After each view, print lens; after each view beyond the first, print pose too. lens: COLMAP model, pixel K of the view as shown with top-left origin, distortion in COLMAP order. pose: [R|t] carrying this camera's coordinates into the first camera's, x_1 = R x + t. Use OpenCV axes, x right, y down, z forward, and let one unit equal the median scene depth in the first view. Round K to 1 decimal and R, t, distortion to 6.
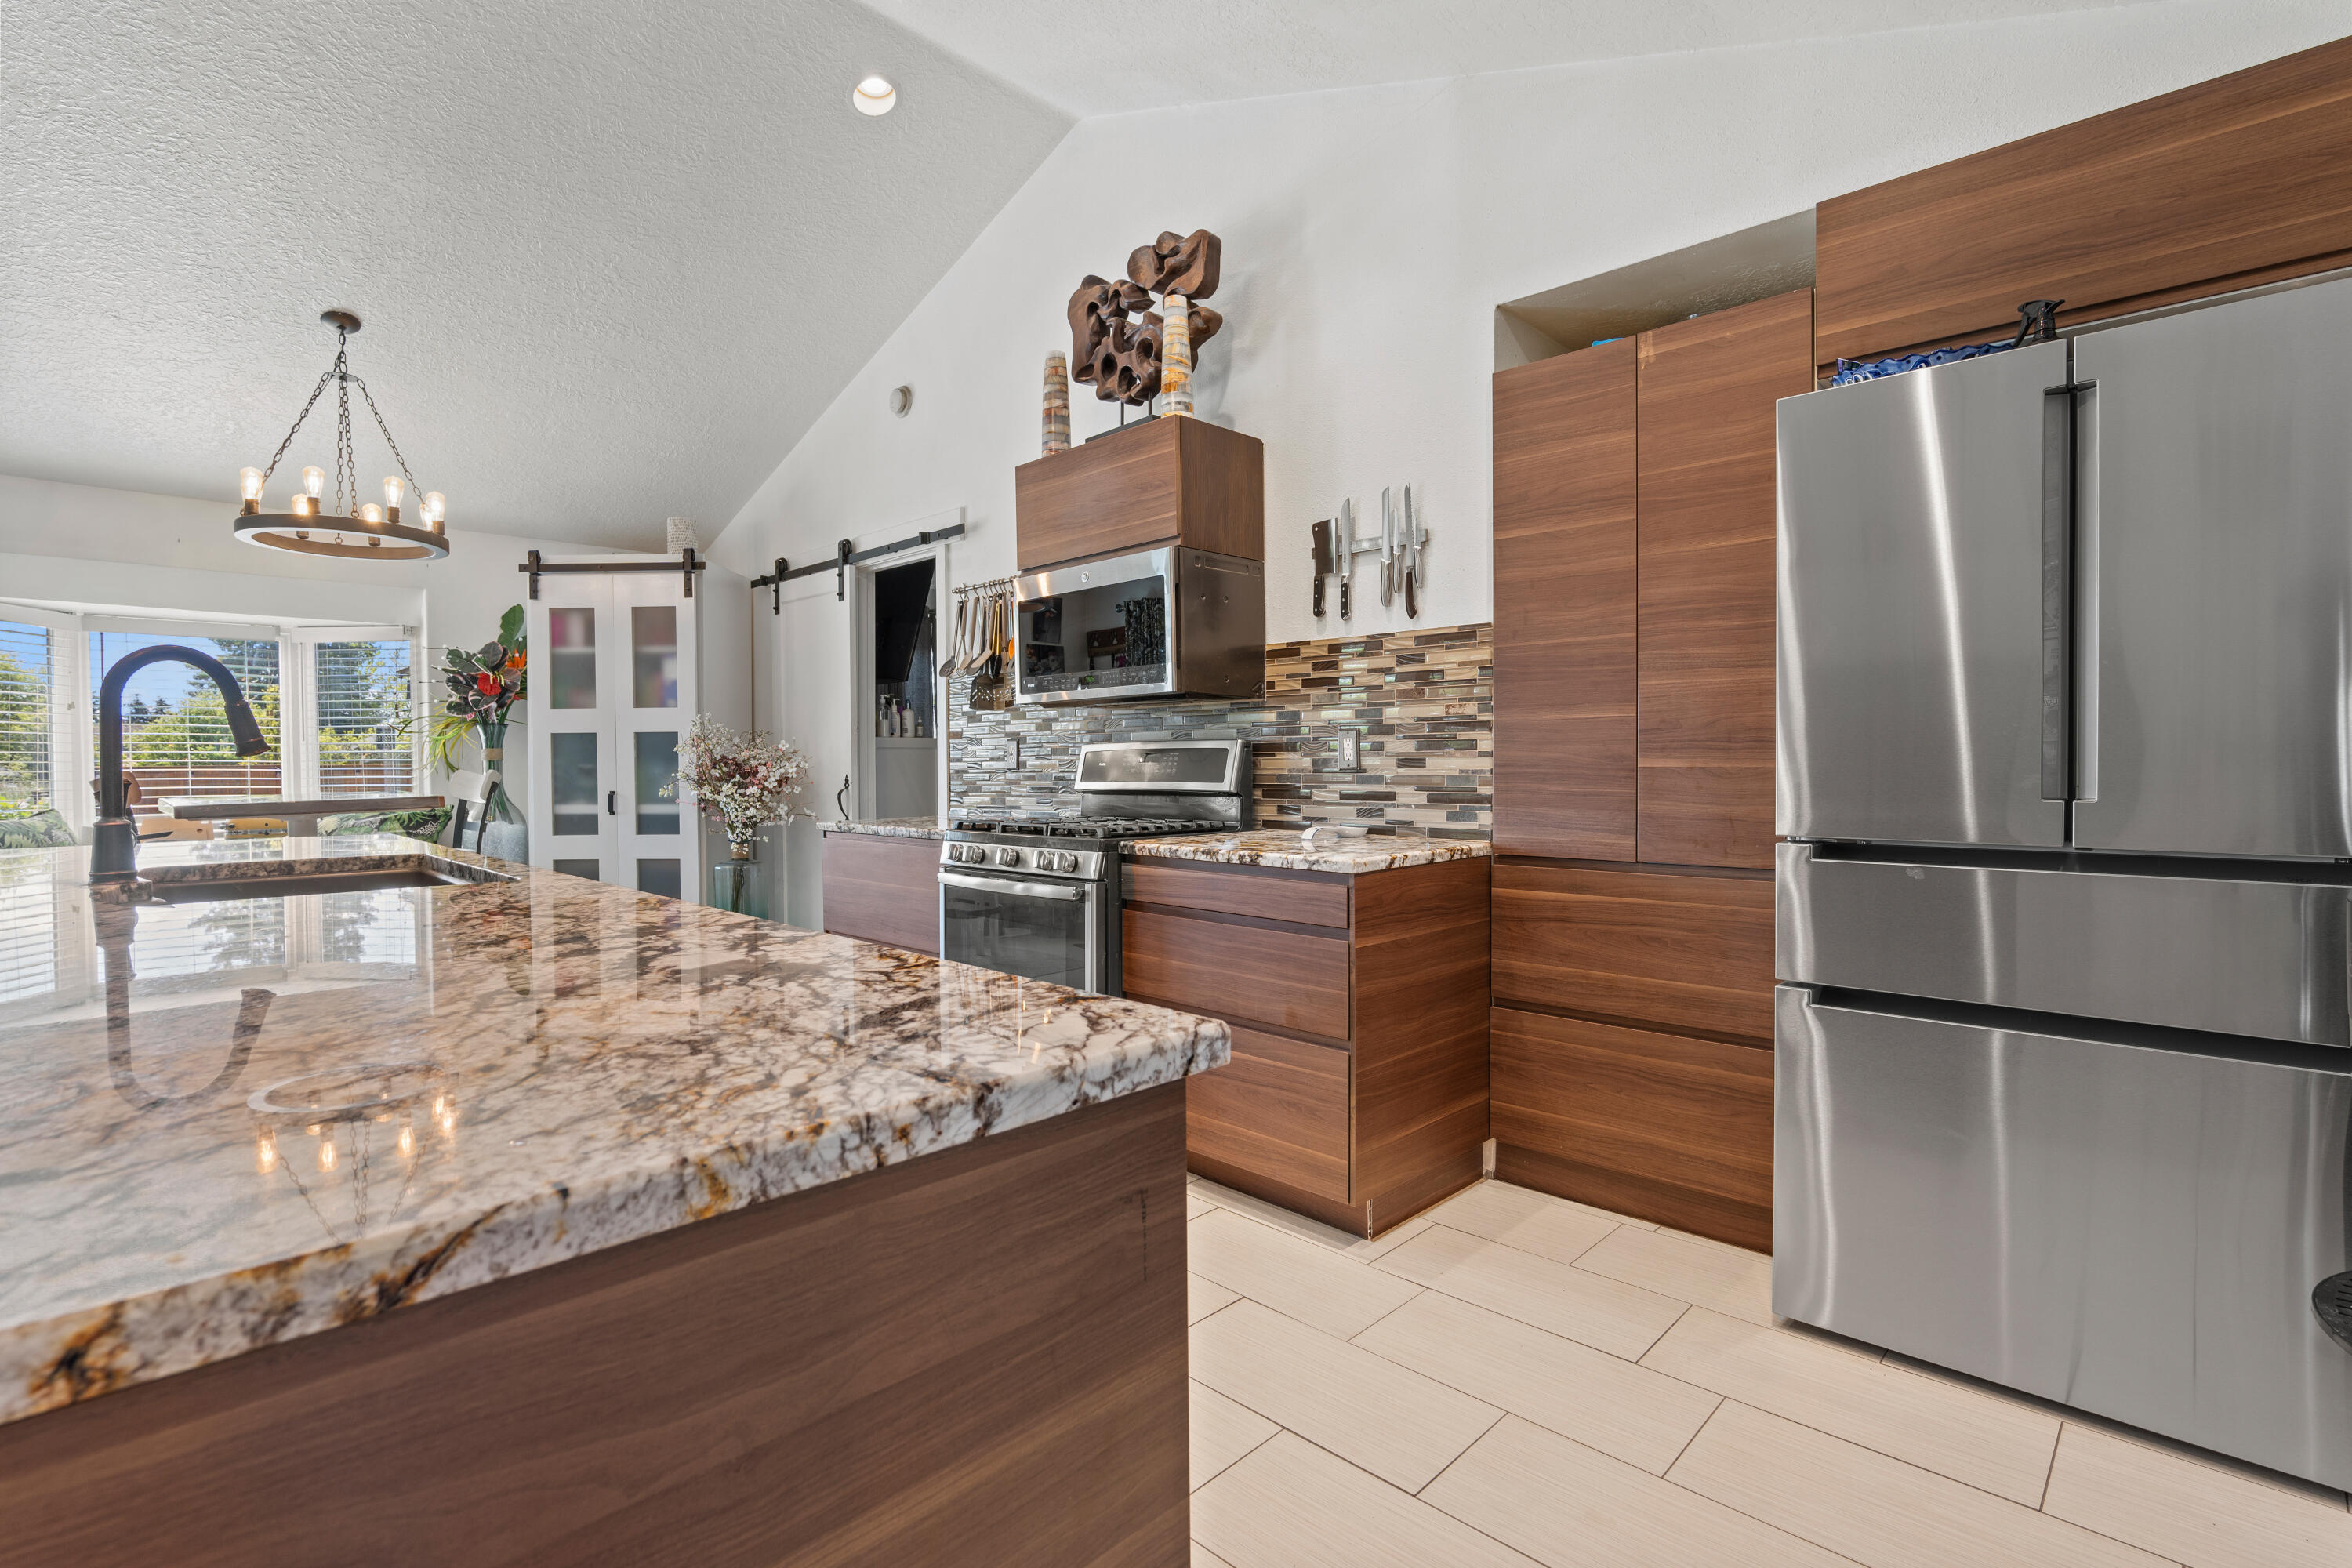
lens RADIAL K [[1103.4, 0, 1179.6], [0, 1103.4, 779.4], [0, 0, 1]] dist [-0.022007, 0.006020]
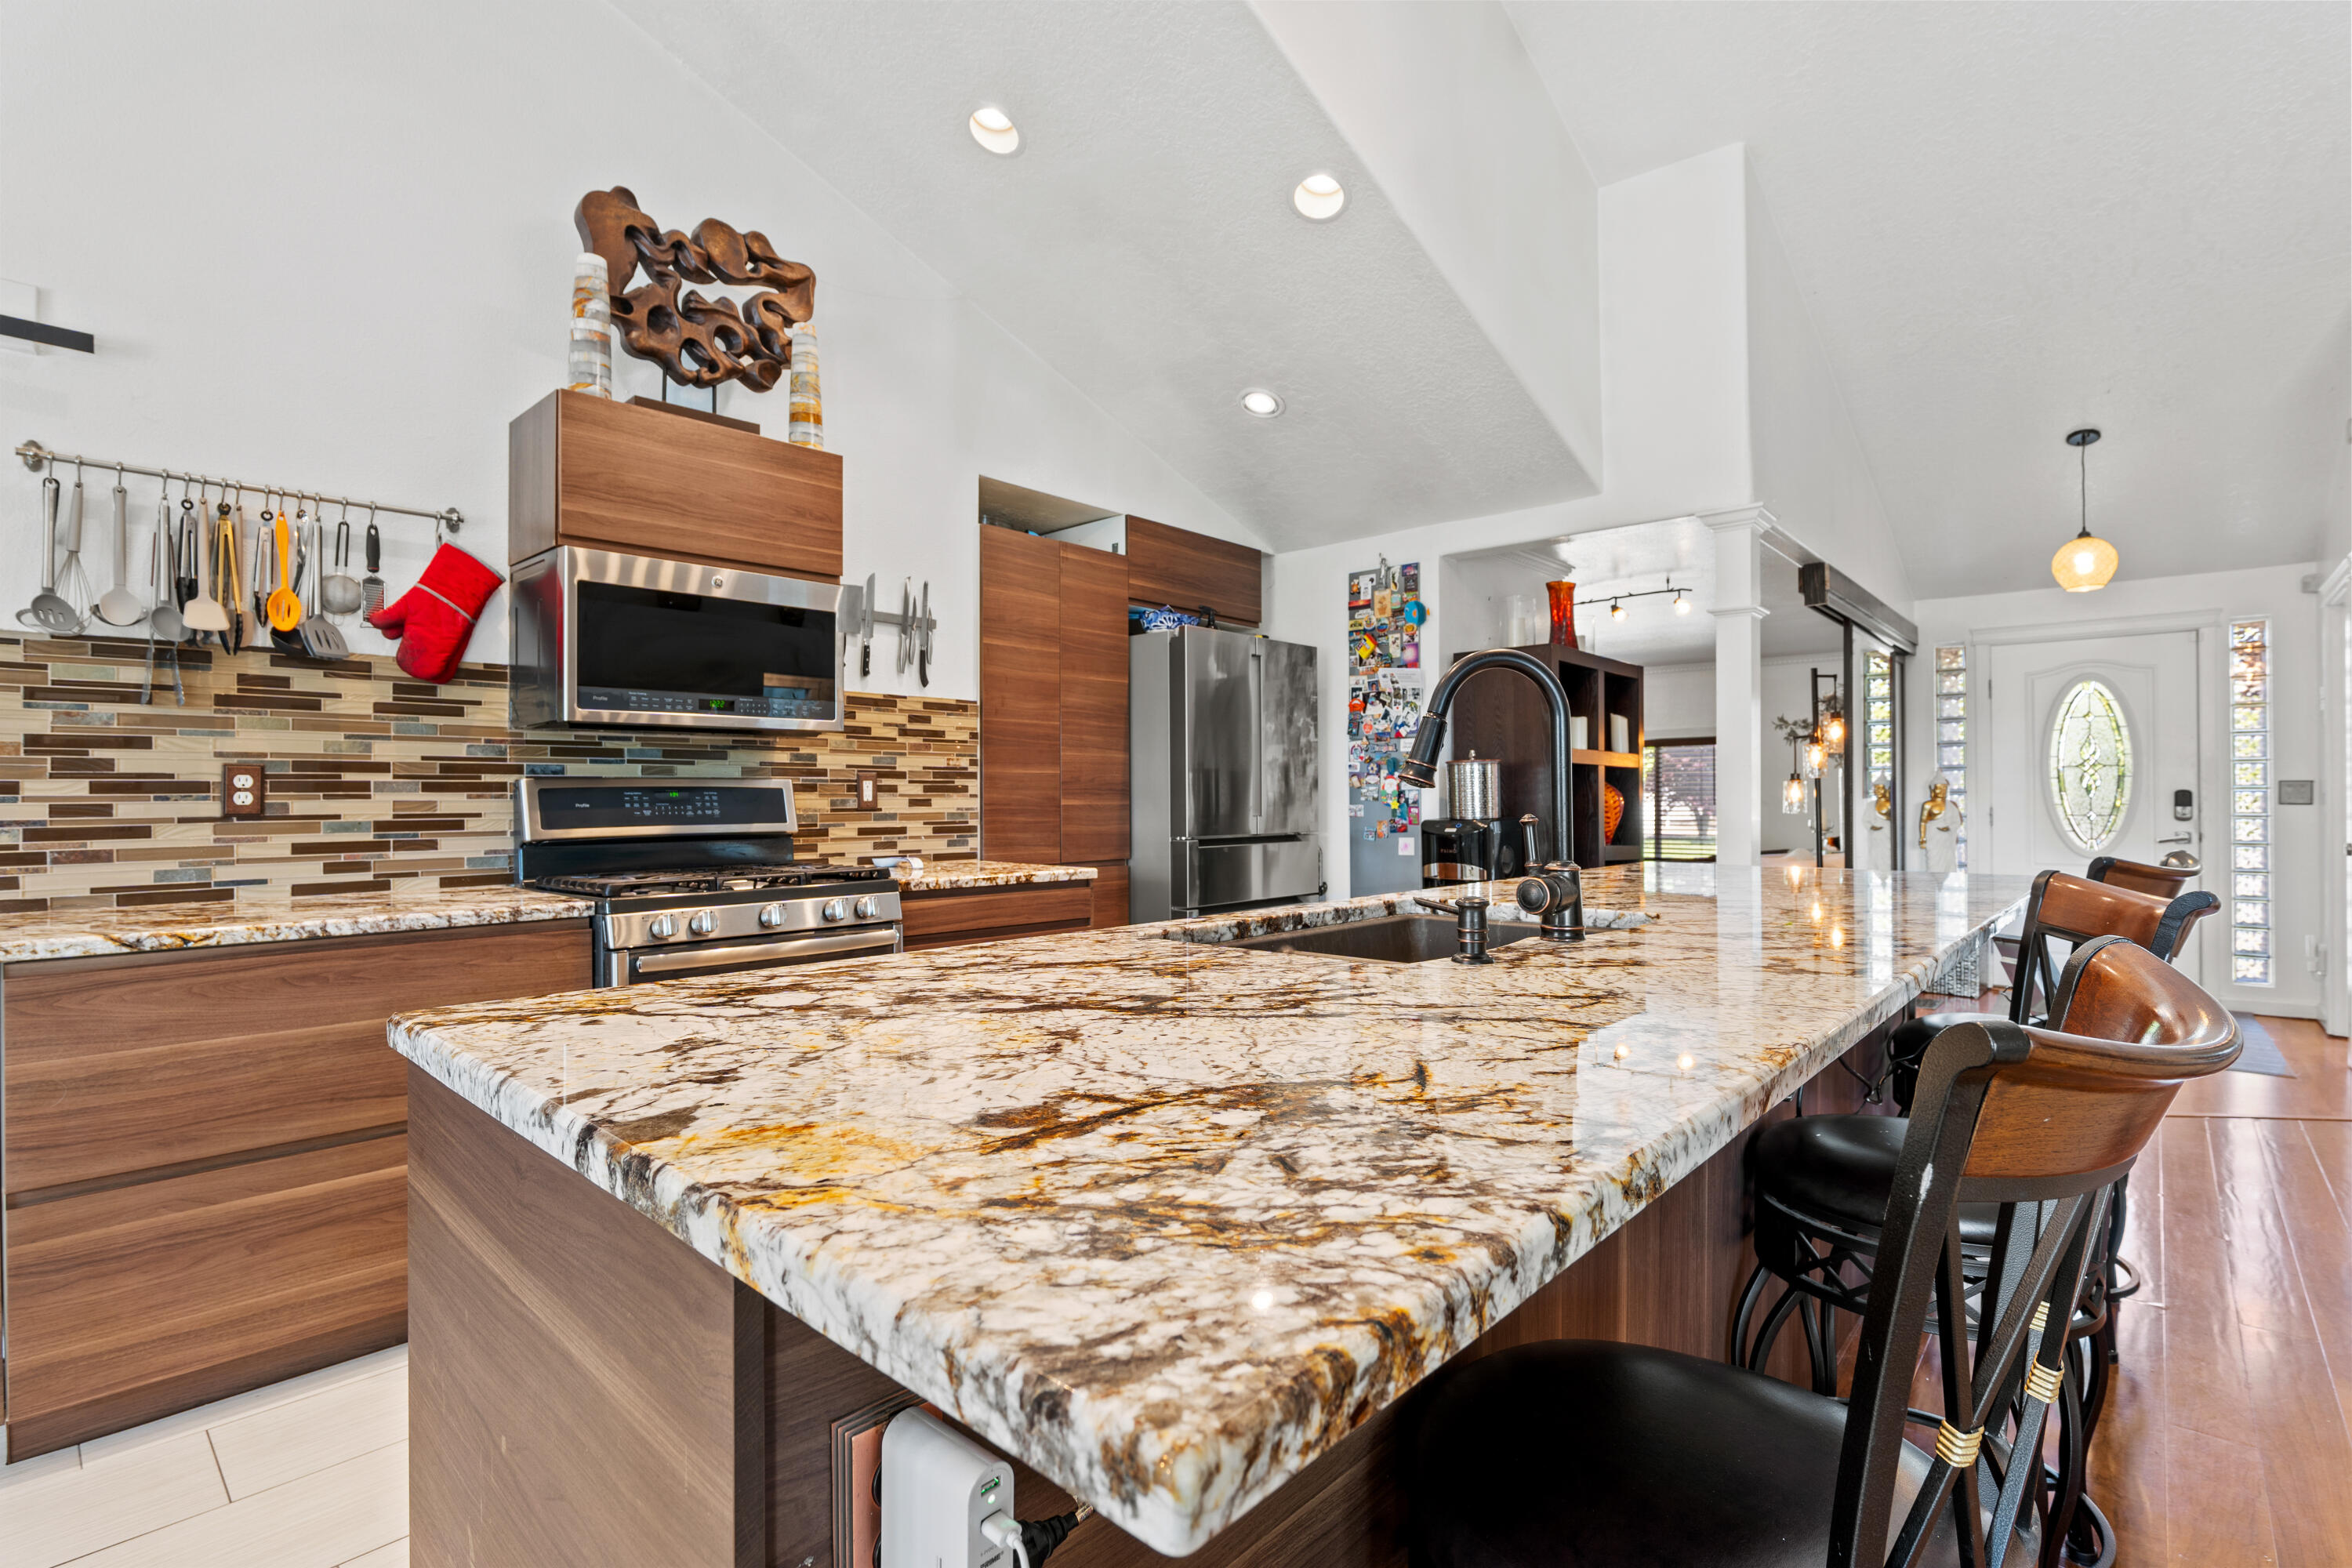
lens RADIAL K [[1103.4, 0, 1174.9], [0, 1103.4, 788.9], [0, 0, 1]] dist [-0.022007, 0.006020]
pose [[-0.045071, 0.012322, 0.998908, -1.025776], [0.019322, 0.999748, -0.011461, -0.010421], [-0.998797, 0.018784, -0.045298, 0.754423]]
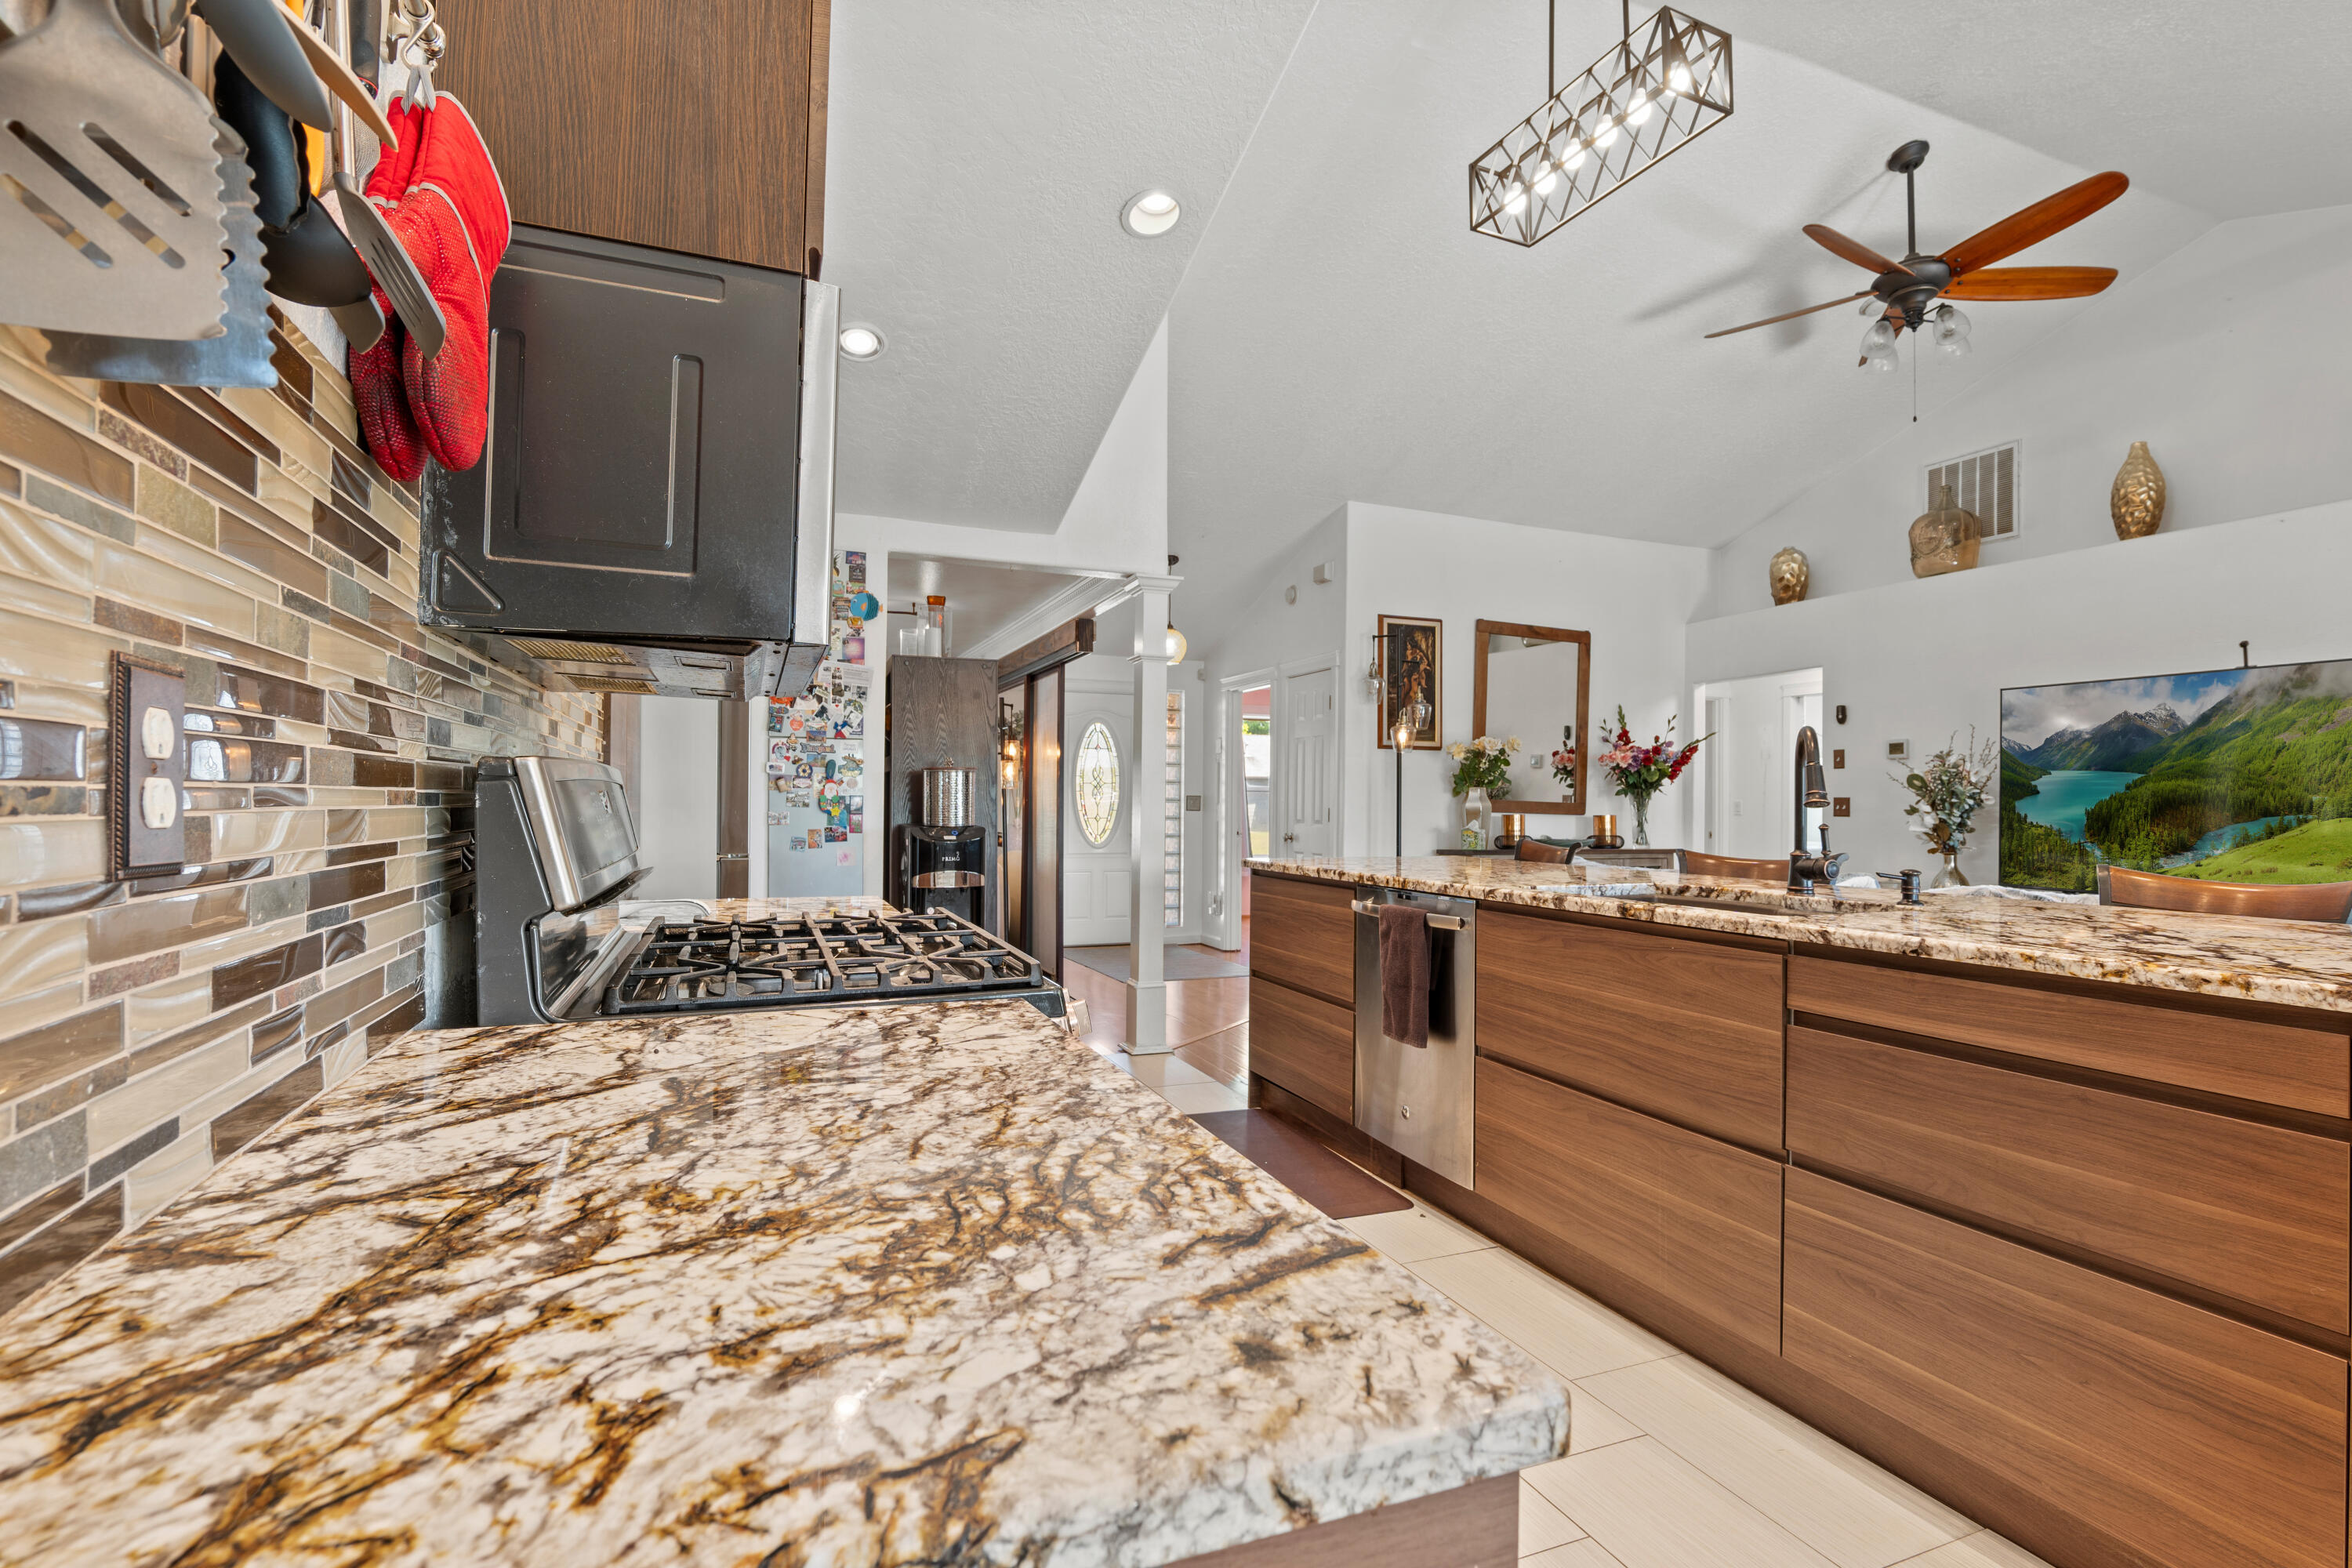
lens RADIAL K [[1103.4, 0, 1178.1], [0, 1103.4, 790.5], [0, 0, 1]] dist [-0.022007, 0.006020]
pose [[-0.917663, 0.001843, 0.397355, -0.447706], [0.002407, 0.999997, 0.000922, -0.027385], [-0.397352, 0.001803, -0.917664, 1.501738]]
